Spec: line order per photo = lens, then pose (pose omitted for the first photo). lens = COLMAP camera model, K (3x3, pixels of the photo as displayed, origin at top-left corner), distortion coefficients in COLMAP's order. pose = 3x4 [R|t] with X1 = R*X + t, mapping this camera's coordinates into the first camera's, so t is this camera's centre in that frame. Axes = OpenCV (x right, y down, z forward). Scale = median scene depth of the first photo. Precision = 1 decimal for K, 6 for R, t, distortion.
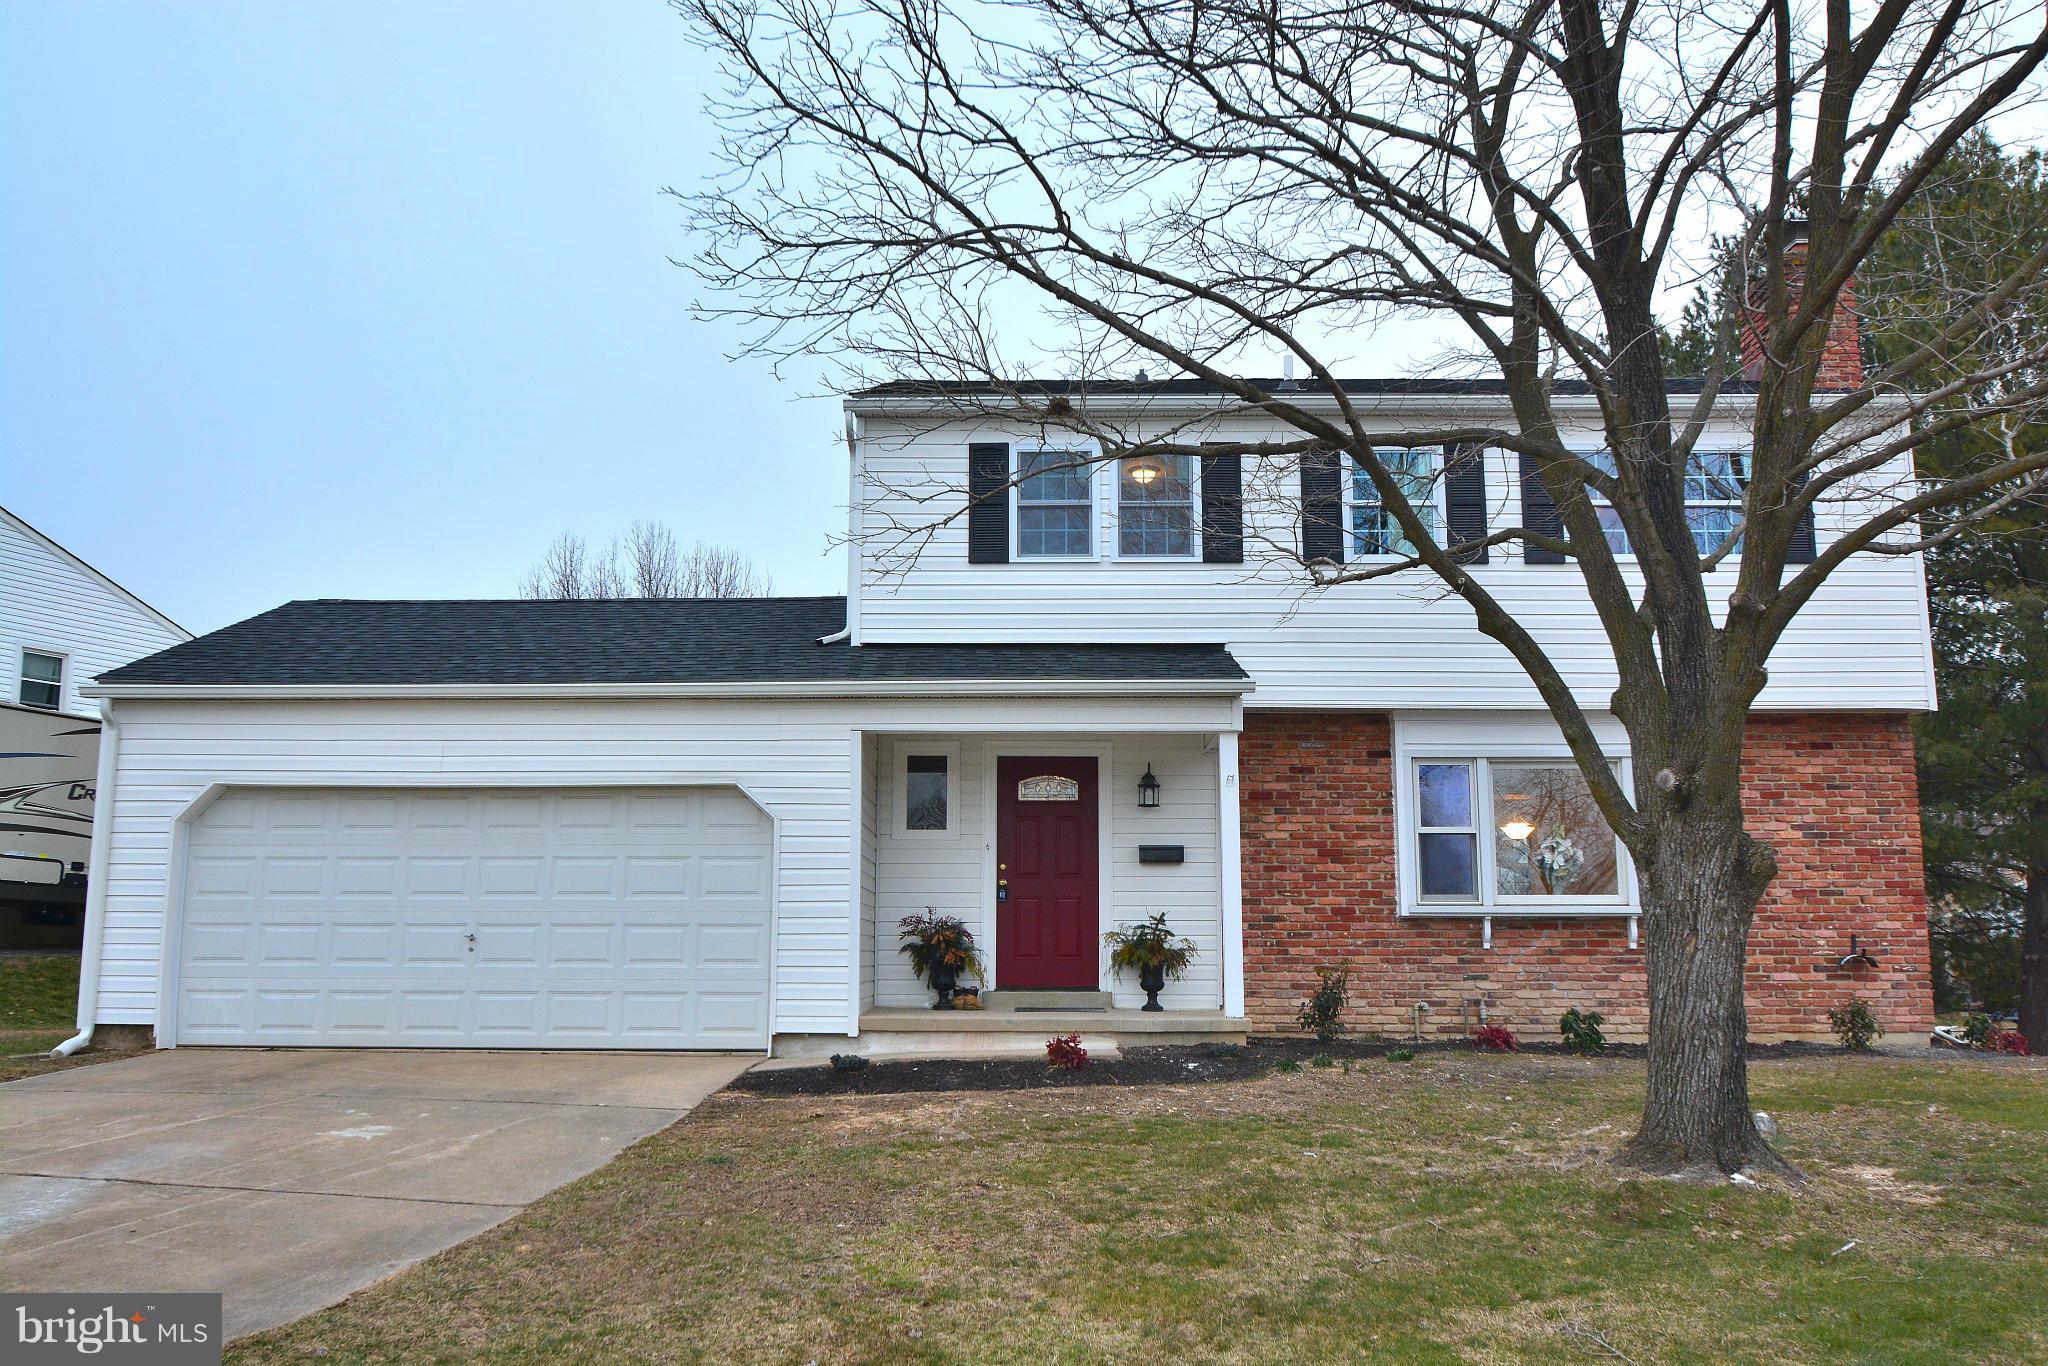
lens RADIAL K [[1558.5, 0, 954.8], [0, 1558.5, 728.3], [0, 0, 1]] dist [-0.045145, 0.013330]
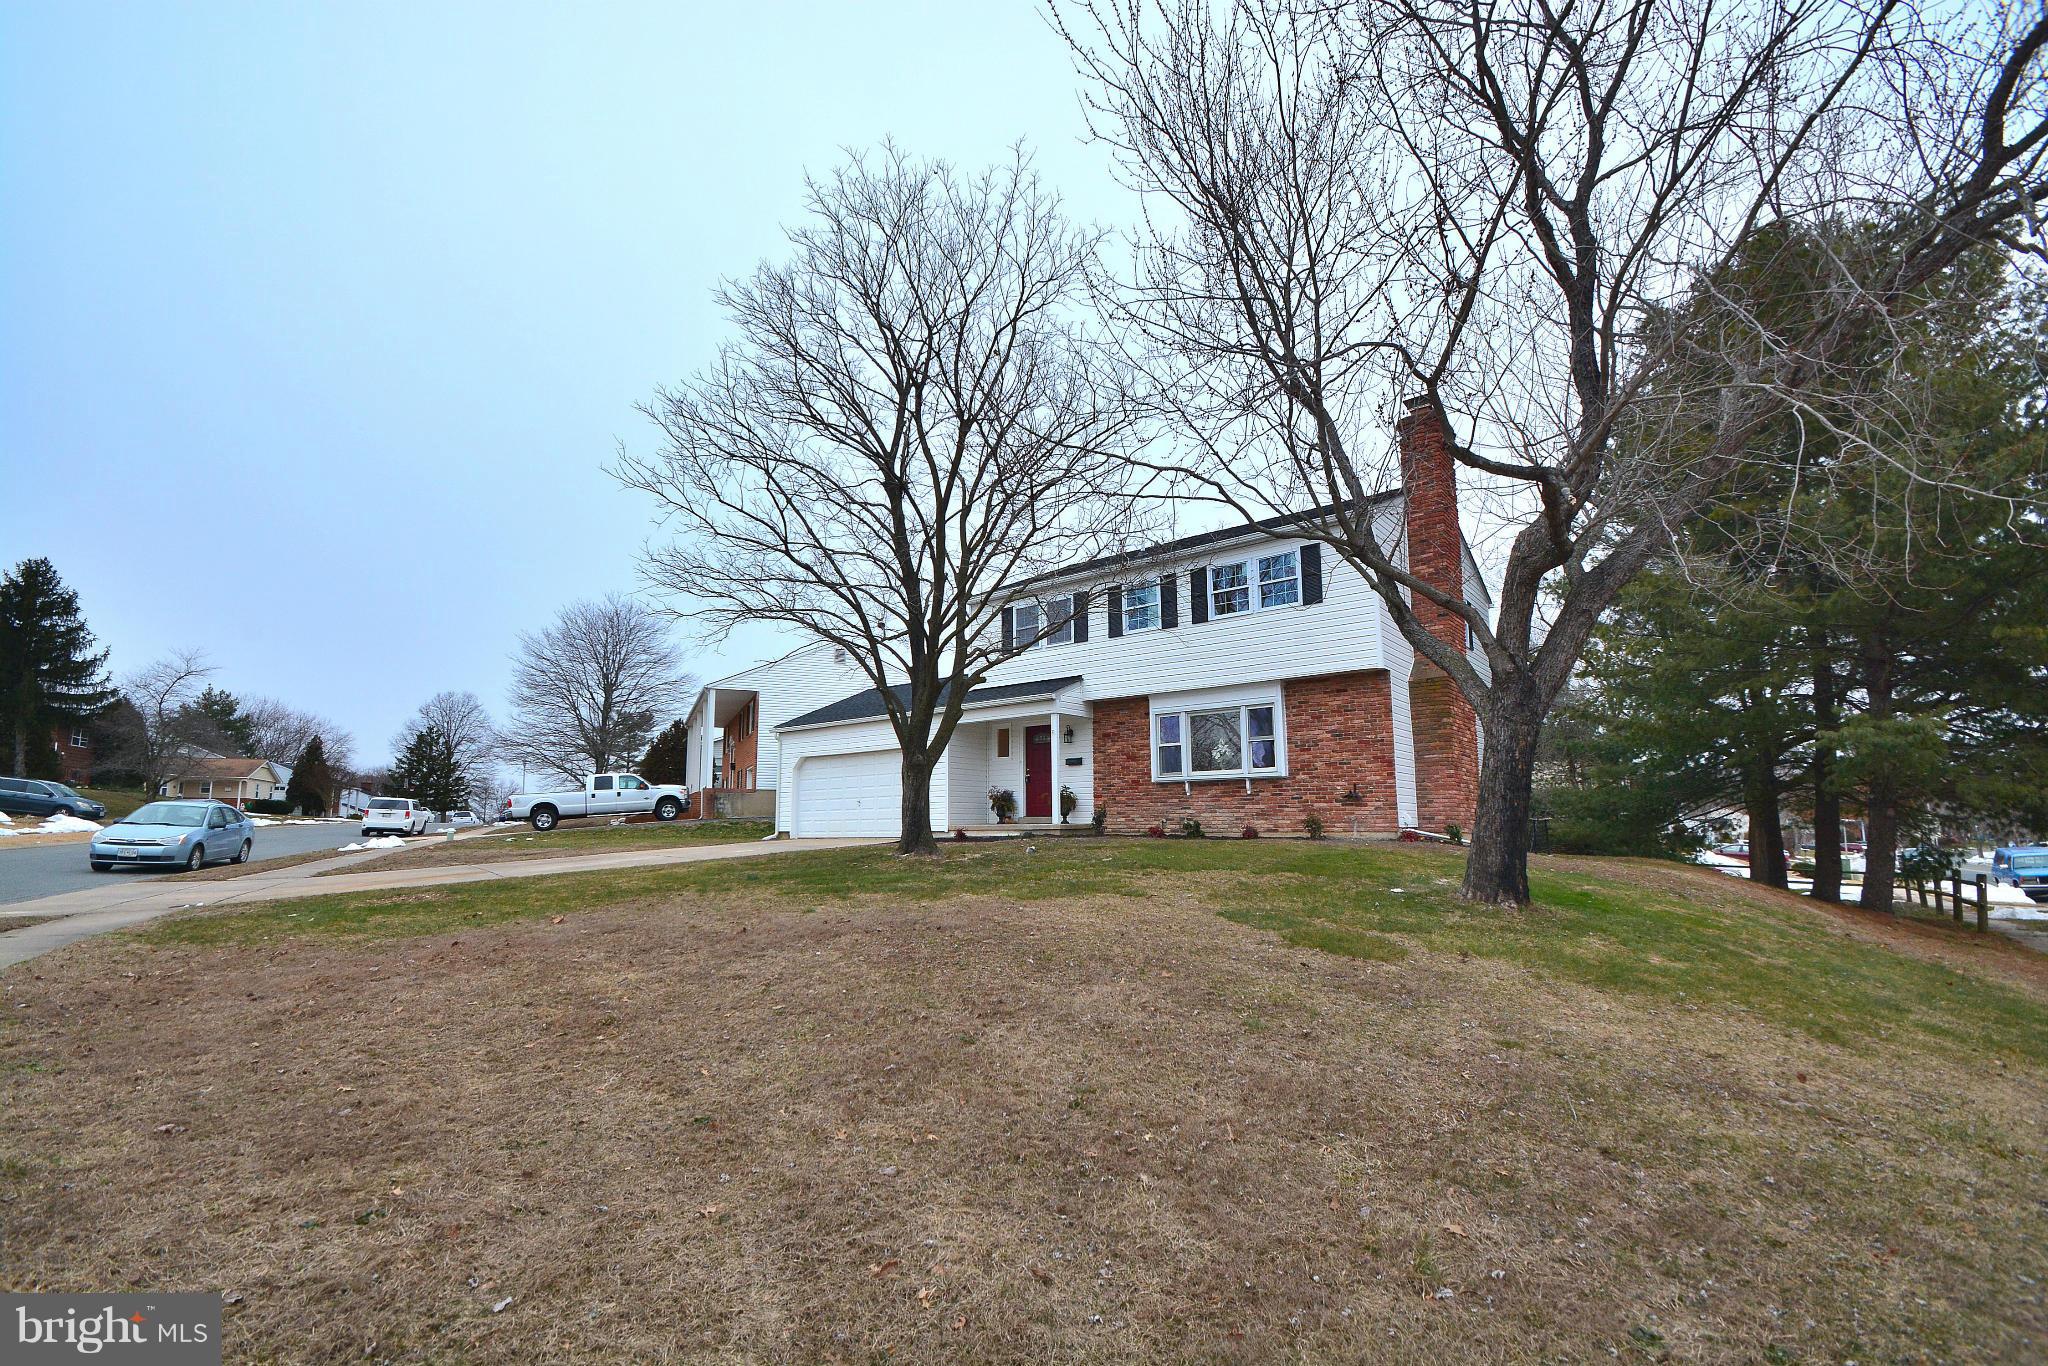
lens RADIAL K [[897.2, 0, 997.9], [0, 897.2, 717.7], [0, 0, 1]] dist [0.020441, -0.000310]
pose [[0.783198, -0.085408, -0.615879, 0.943753], [0.095898, 0.995261, -0.016067, 0.022828], [0.614333, -0.046478, 0.787677, -0.206690]]
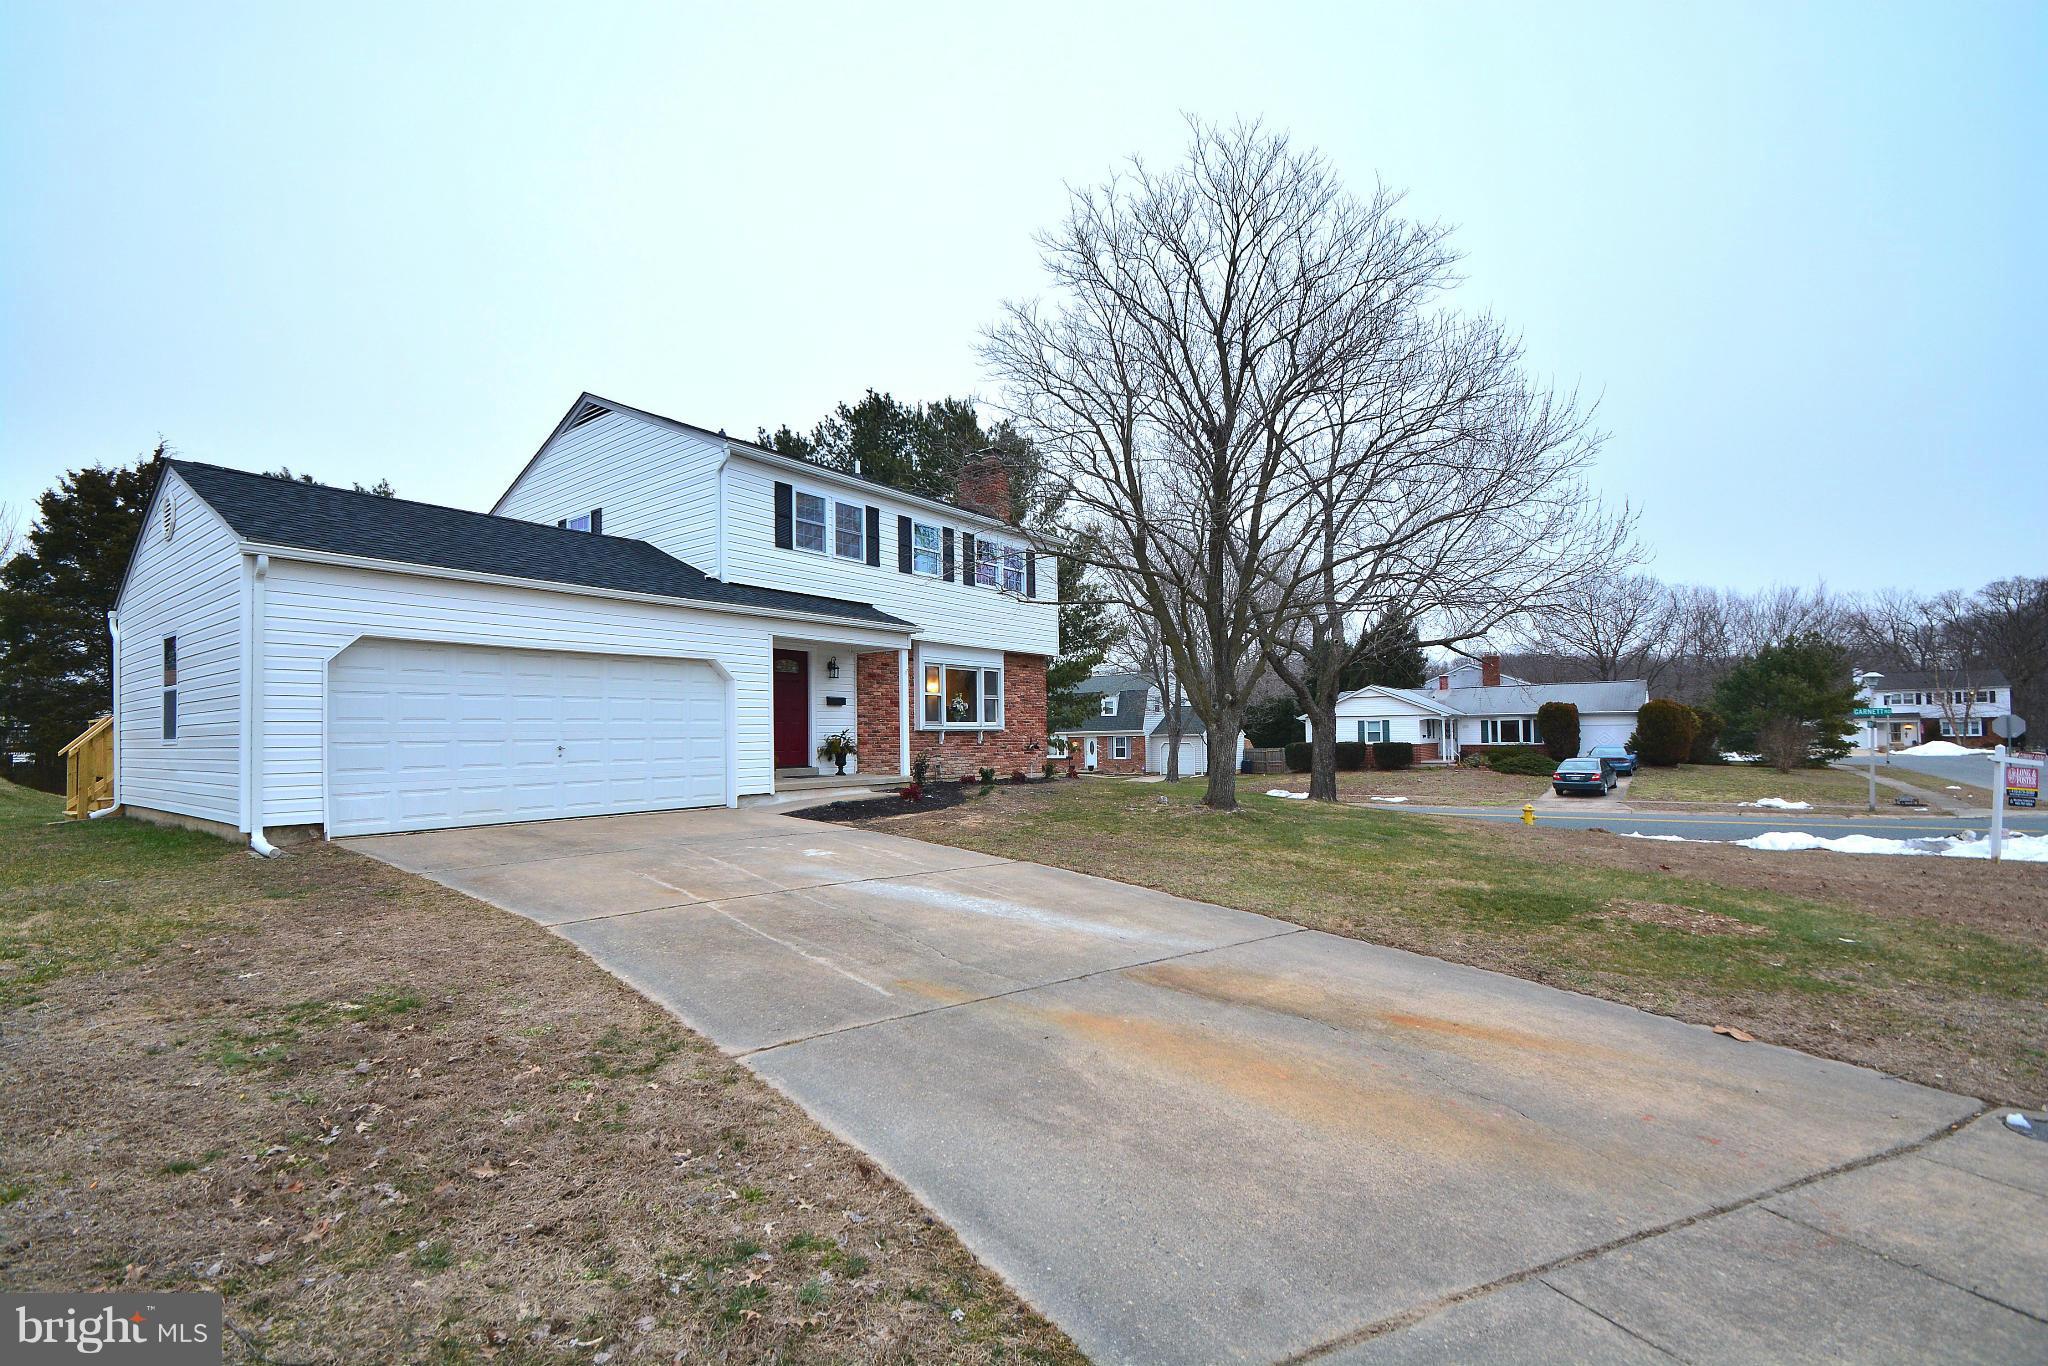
lens RADIAL K [[897.9, 0, 990.8], [0, 897.9, 715.7], [0, 0, 1]] dist [0.000128, 0.000079]
pose [[0.595951, 0.007942, 0.802981, -0.723086], [-0.103226, 0.992413, 0.066796, -0.001416], [-0.796358, -0.122696, 0.592249, 0.122045]]
